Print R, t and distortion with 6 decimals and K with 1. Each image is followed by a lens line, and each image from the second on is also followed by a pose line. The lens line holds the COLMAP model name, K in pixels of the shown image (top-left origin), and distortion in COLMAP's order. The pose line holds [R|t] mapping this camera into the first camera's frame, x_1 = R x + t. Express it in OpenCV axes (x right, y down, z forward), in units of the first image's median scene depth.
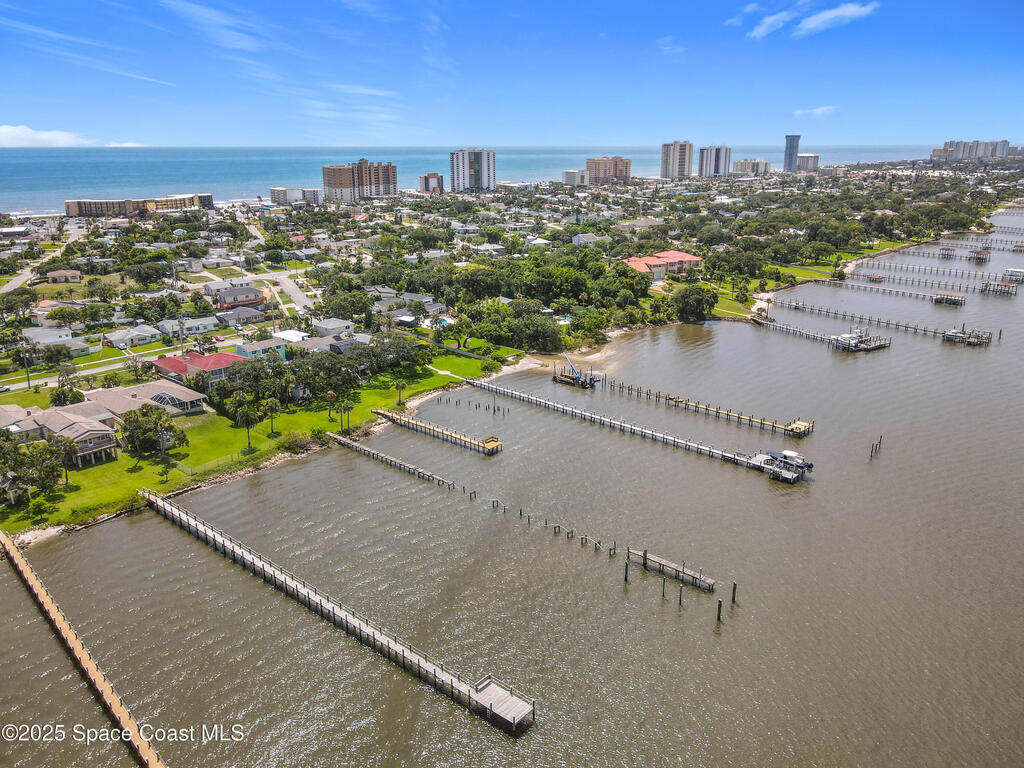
lens RADIAL K [[805.0, 0, 510.3], [0, 805.0, 376.1], [0, 0, 1]] dist [0.032413, -0.020184]
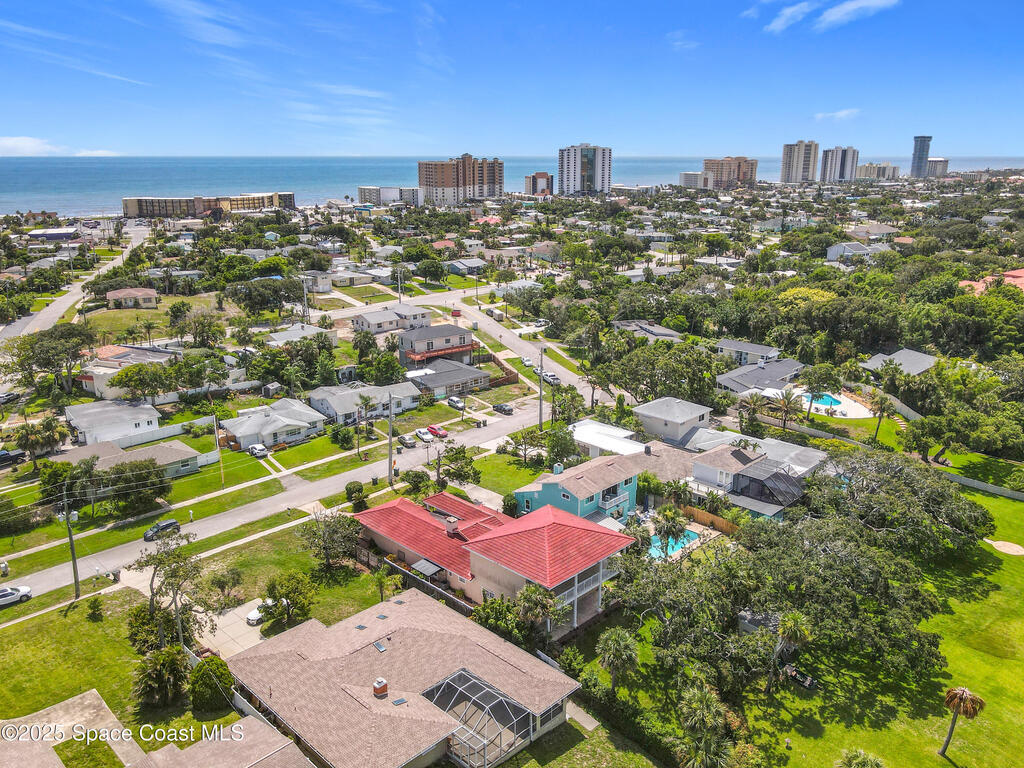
lens RADIAL K [[805.0, 0, 509.6], [0, 805.0, 388.4], [0, 0, 1]] dist [0.032413, -0.020184]
pose [[0.998887, 0.018151, -0.043526, -0.187484], [-0.018188, 0.999834, -0.000475, -0.047747], [0.043510, 0.001266, 0.999052, 0.314045]]
